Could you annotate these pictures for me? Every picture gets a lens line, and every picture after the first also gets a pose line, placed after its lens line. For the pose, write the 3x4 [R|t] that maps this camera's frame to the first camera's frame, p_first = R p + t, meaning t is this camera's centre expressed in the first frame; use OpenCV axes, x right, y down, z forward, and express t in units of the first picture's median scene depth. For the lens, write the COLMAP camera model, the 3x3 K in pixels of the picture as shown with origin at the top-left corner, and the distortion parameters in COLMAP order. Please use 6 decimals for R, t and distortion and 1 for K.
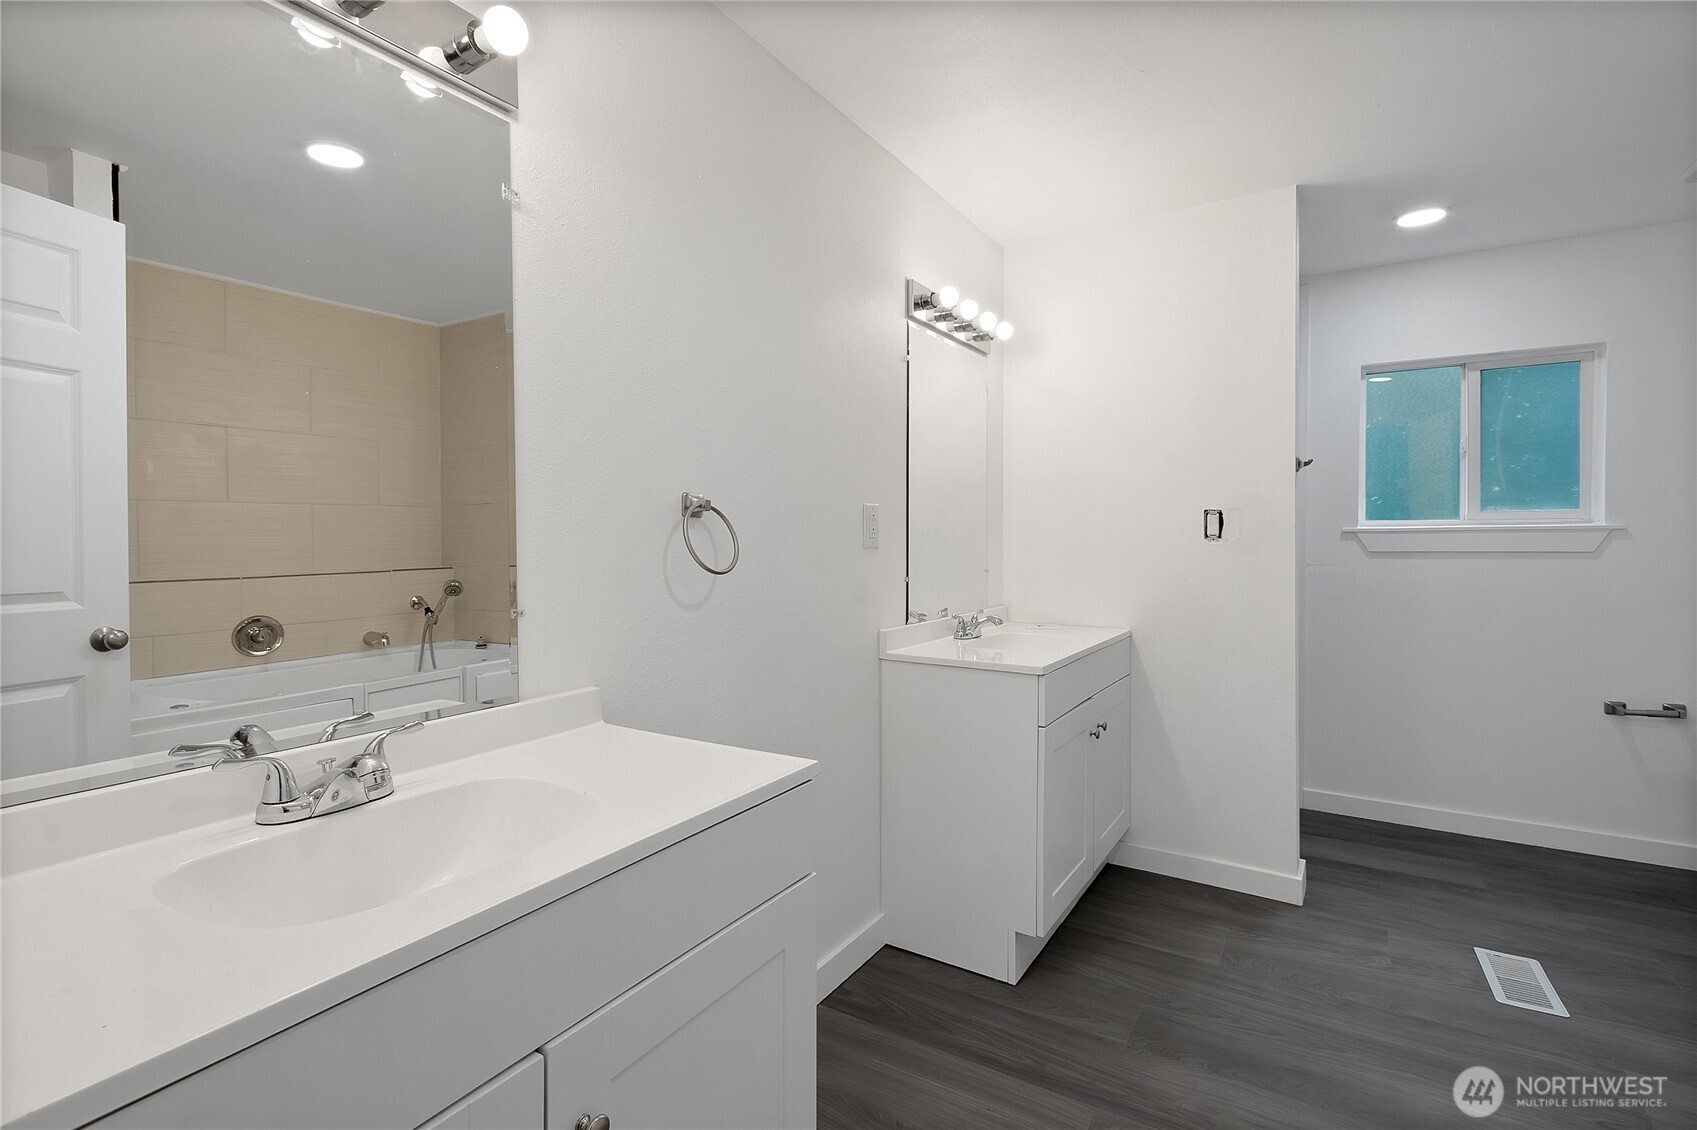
lens RADIAL K [[793.2, 0, 848.2], [0, 793.2, 552.1], [0, 0, 1]] dist [0.003438, 0.000371]
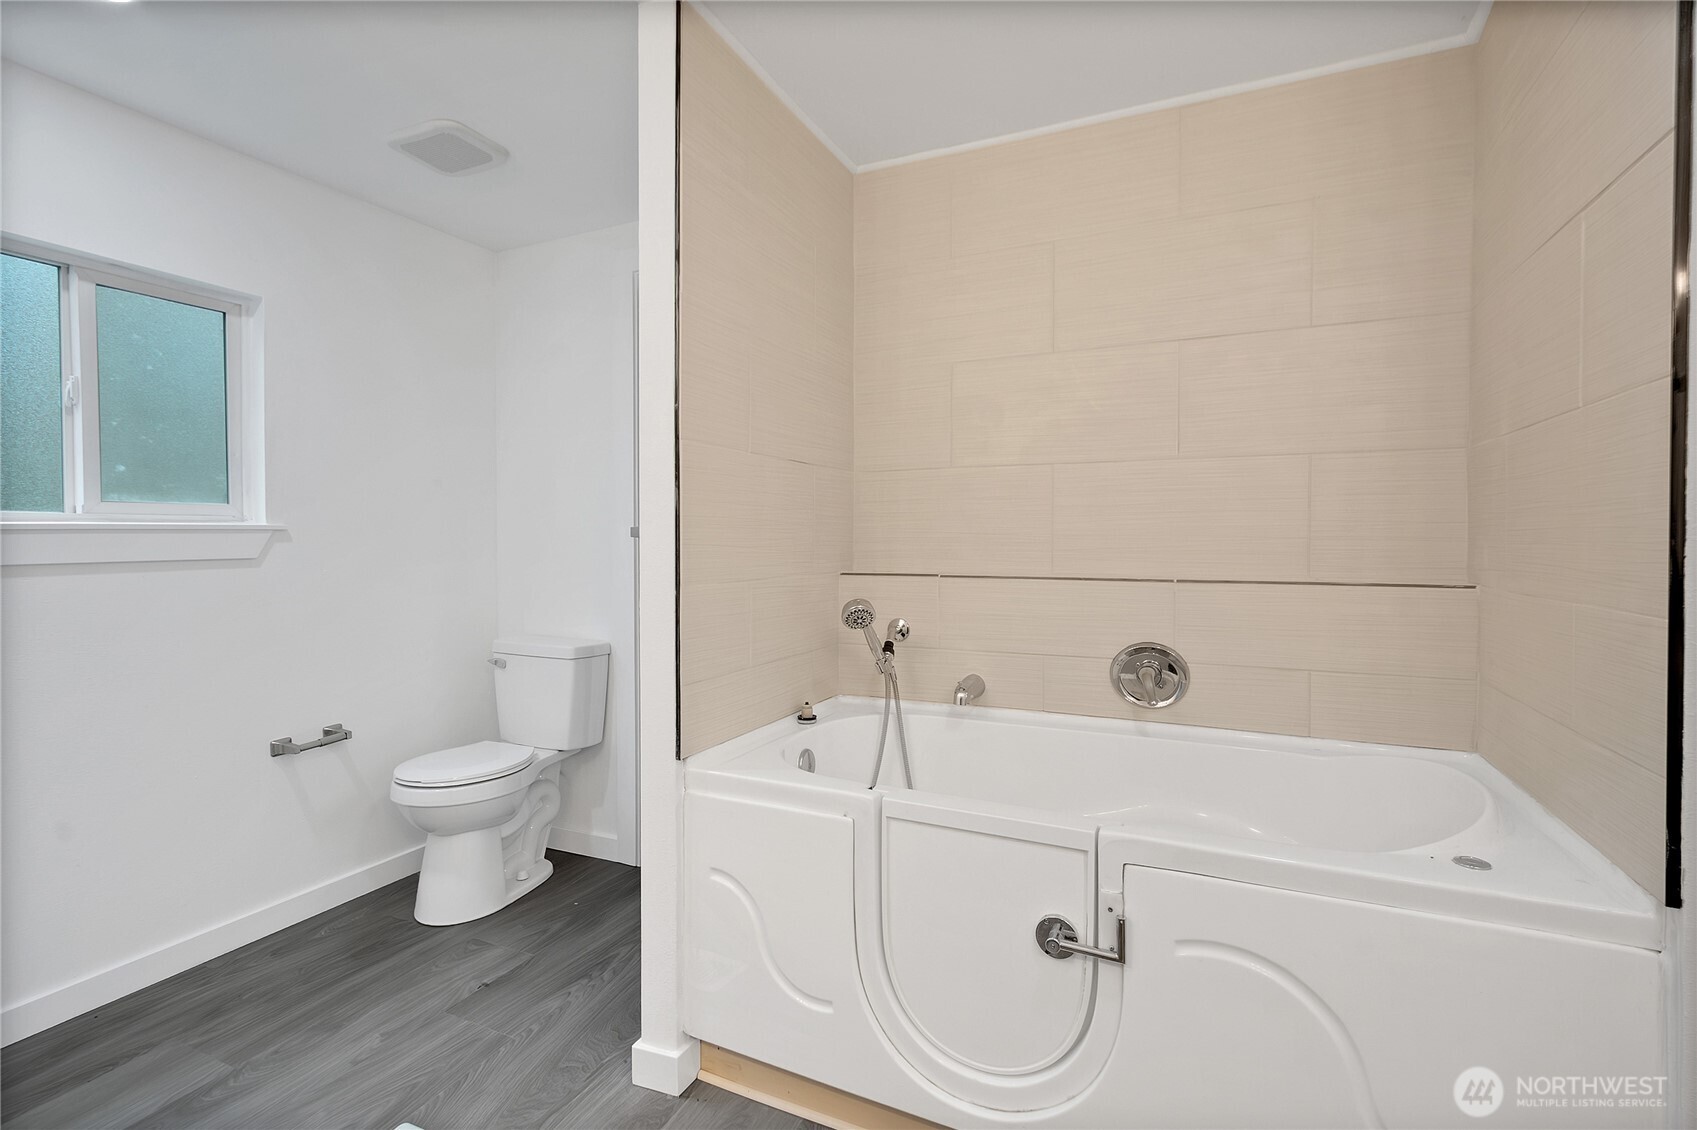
lens RADIAL K [[793.2, 0, 846.7], [0, 793.2, 552.5], [0, 0, 1]] dist [0.003438, 0.000371]
pose [[-0.118754, -0.019432, 0.992734, 0.078218], [0.017378, 0.999615, 0.021645, -0.013210], [-0.992772, 0.019822, -0.118371, 0.503748]]
